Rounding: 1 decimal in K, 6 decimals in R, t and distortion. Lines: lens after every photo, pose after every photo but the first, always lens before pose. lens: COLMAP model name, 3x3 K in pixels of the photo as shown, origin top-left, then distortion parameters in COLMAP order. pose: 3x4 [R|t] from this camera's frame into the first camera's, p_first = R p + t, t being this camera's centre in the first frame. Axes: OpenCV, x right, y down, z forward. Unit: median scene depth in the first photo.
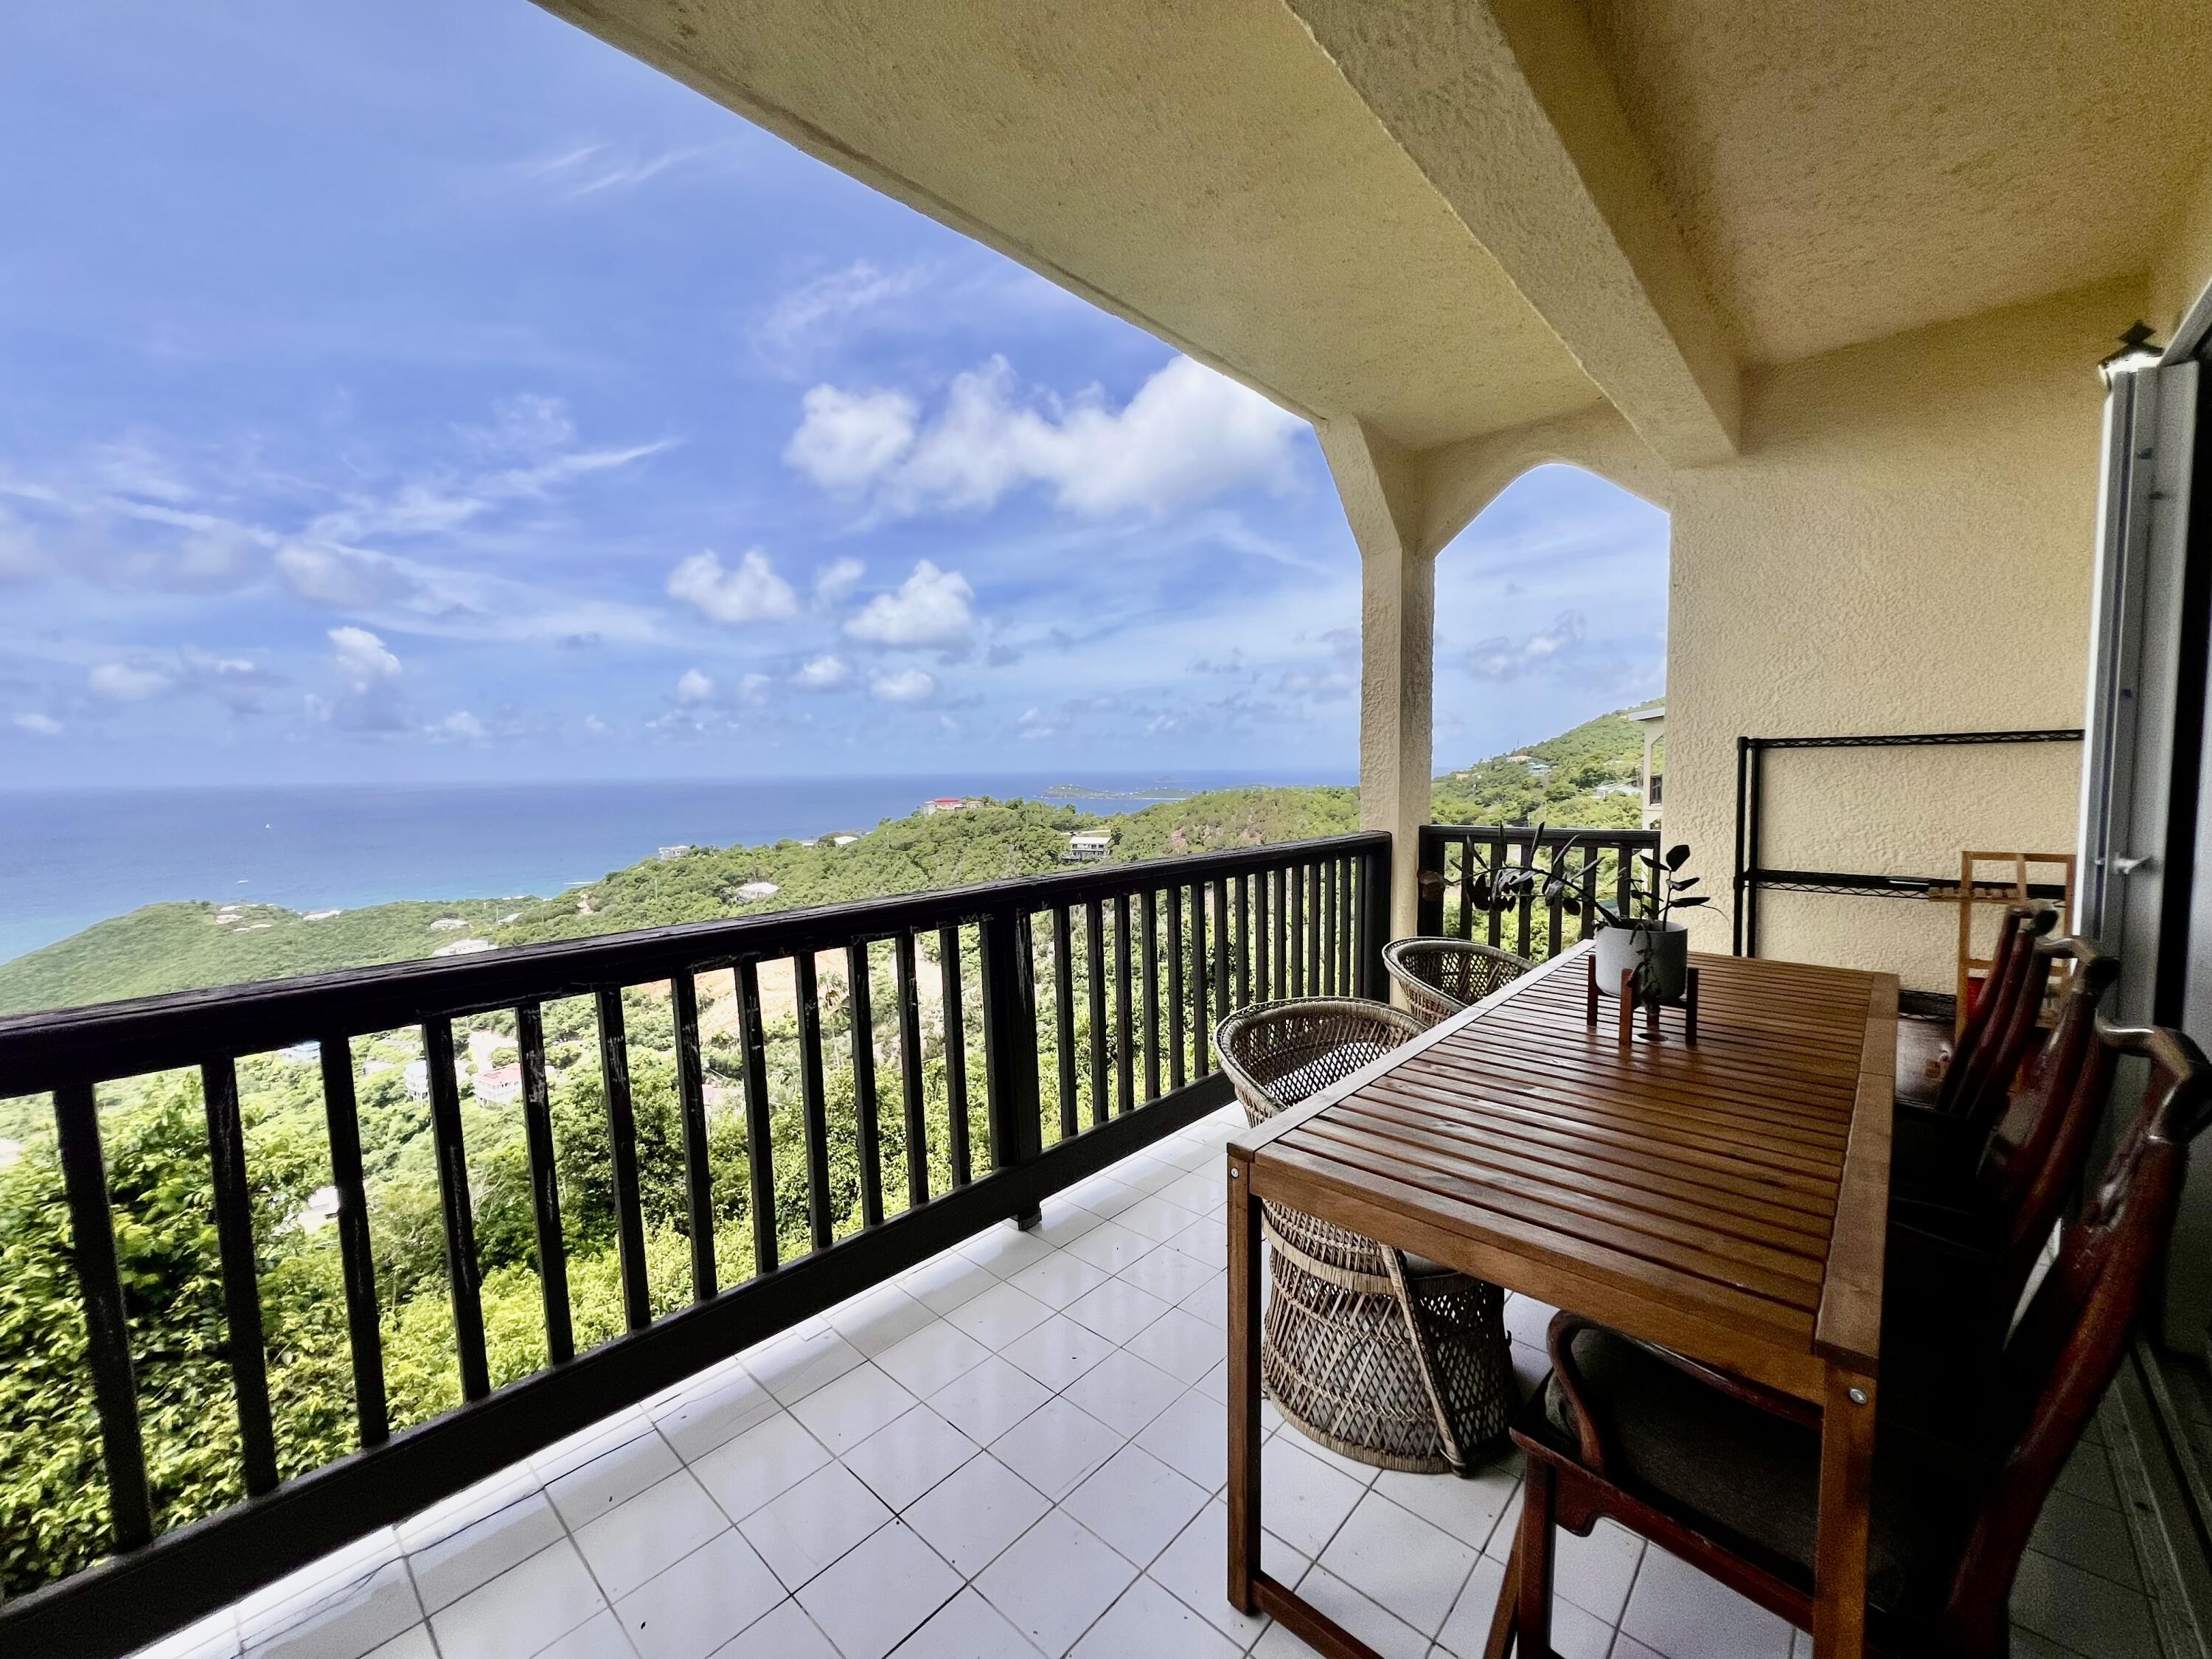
lens RADIAL K [[885.0, 0, 1110.7], [0, 885.0, 832.8], [0, 0, 1]] dist [-0.012263, 0.004786]
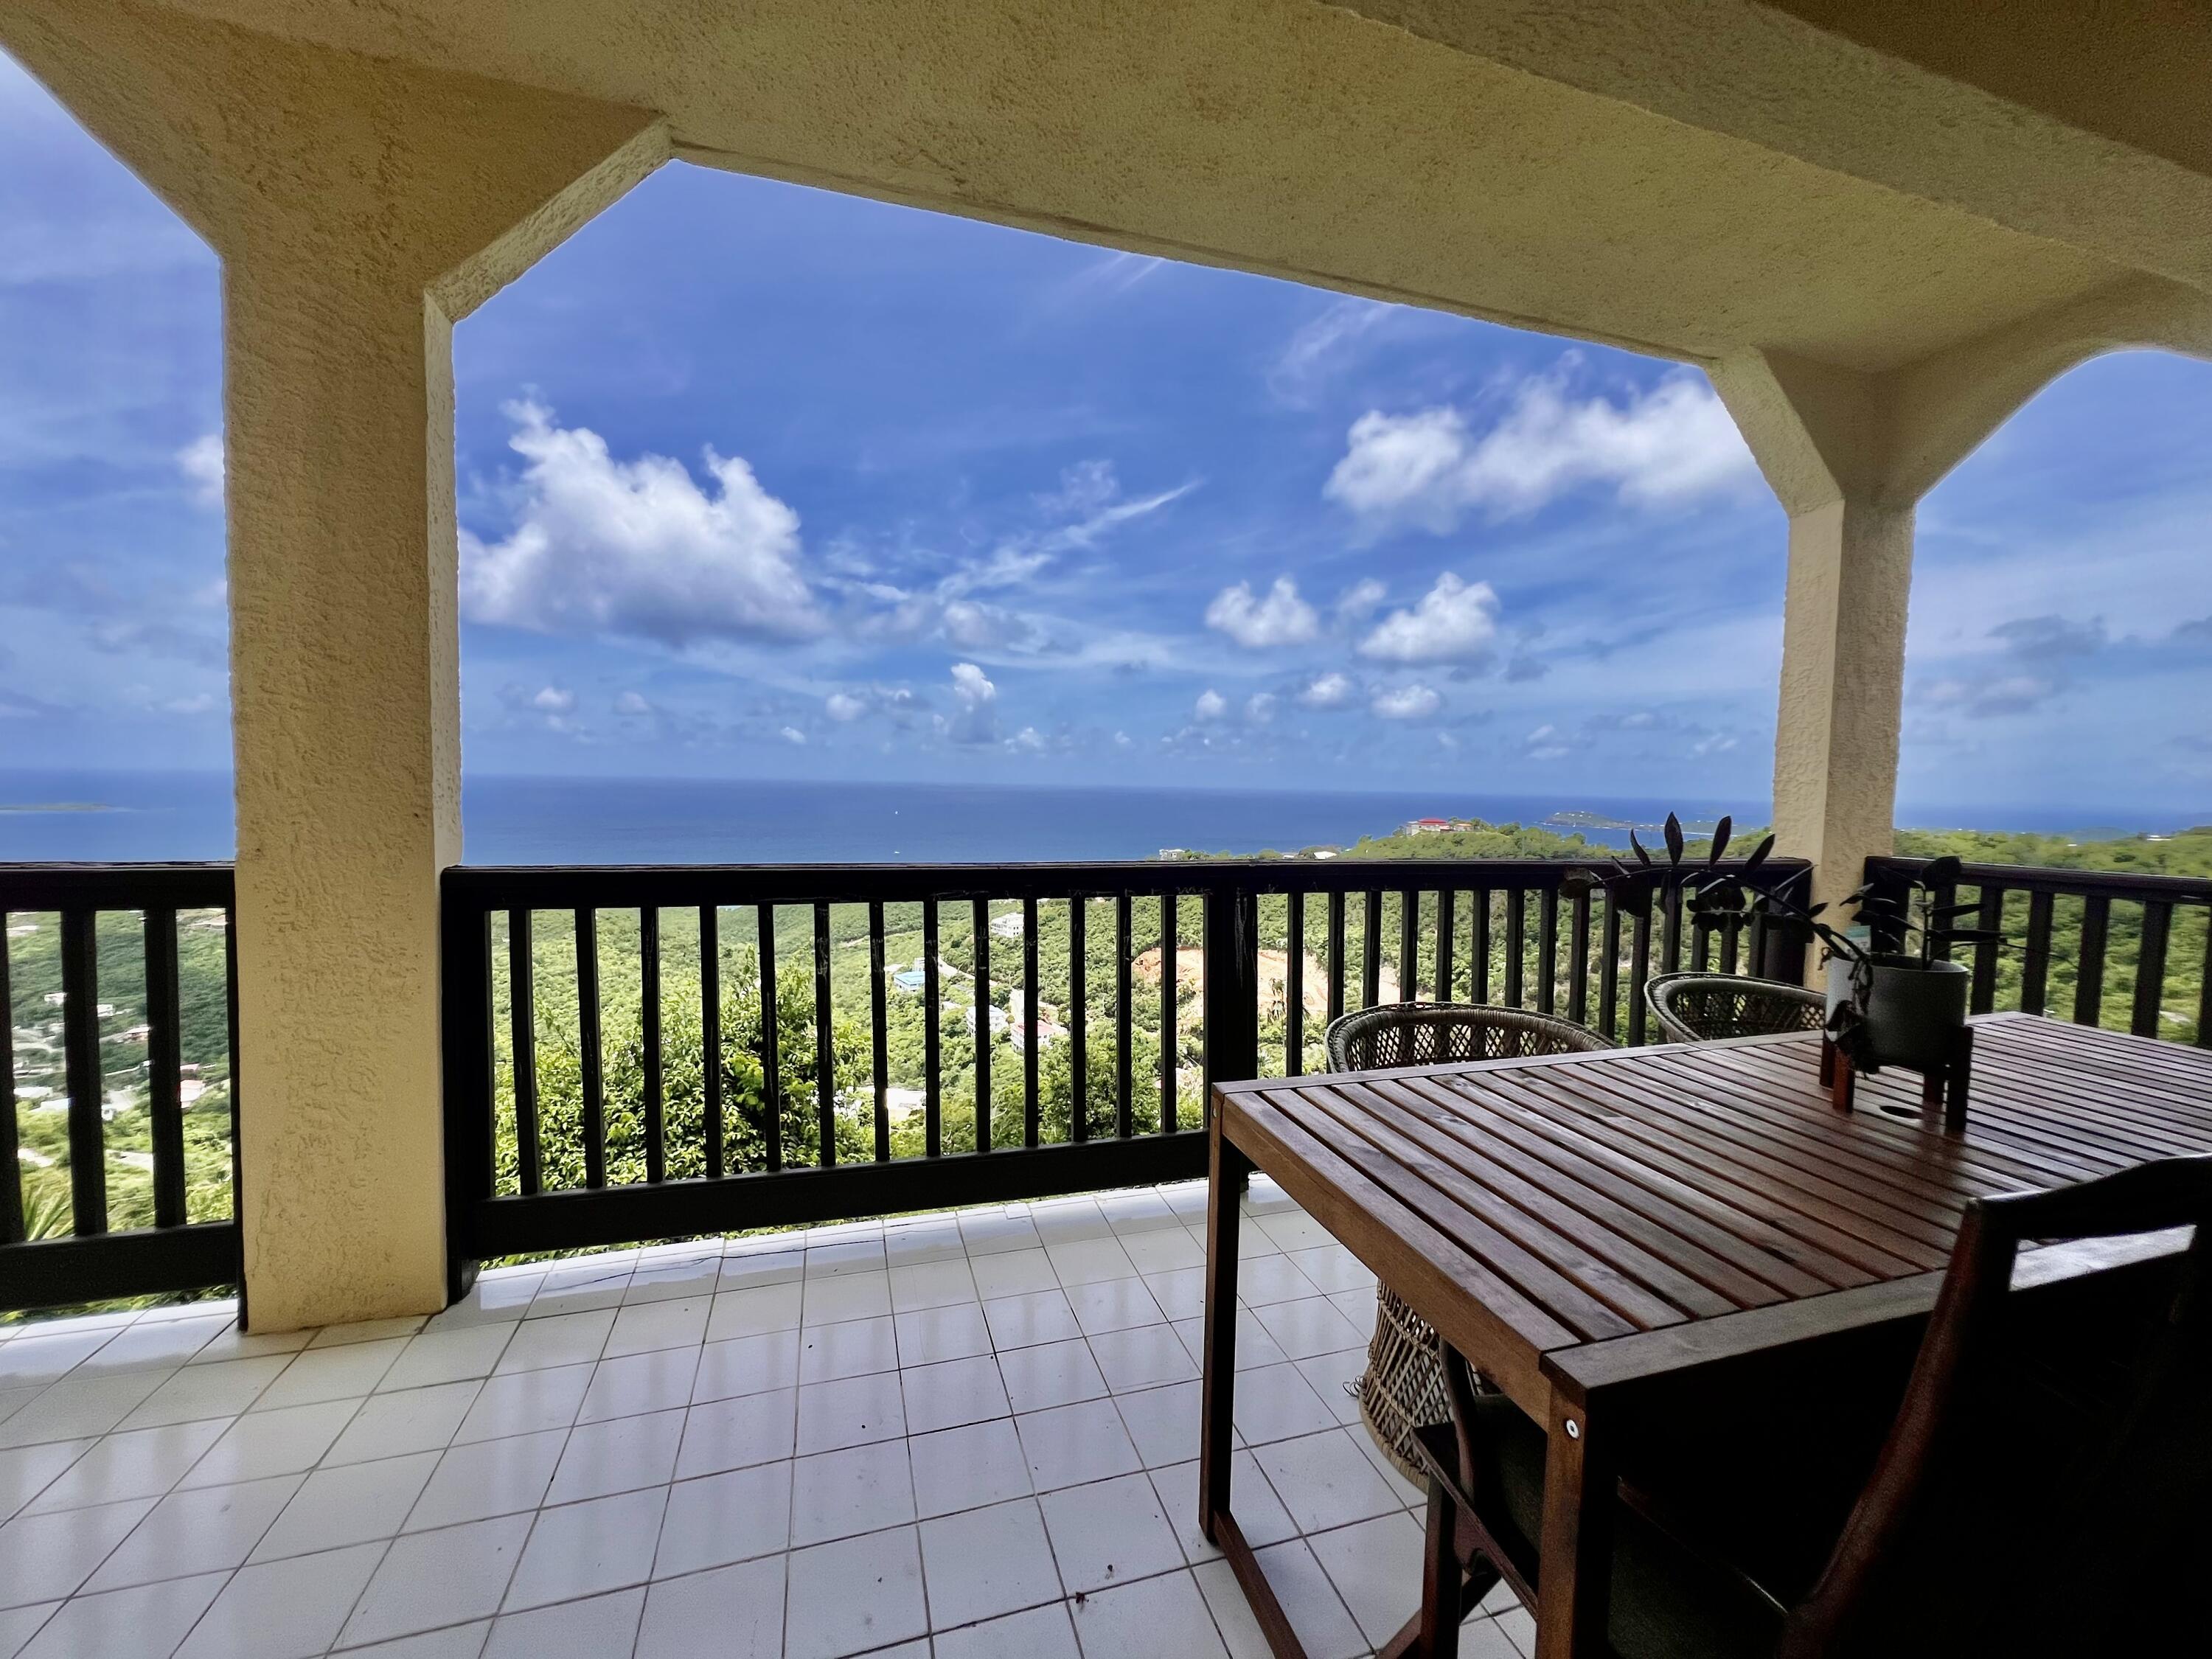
lens RADIAL K [[886.7, 0, 1107.7], [0, 886.7, 836.9], [0, 0, 1]] dist [-0.003637, -0.000523]
pose [[0.858402, 0.062891, -0.509109, 0.194930], [-0.070232, 0.997519, 0.004809, 0.020090], [0.508148, 0.031628, 0.860689, 0.000379]]
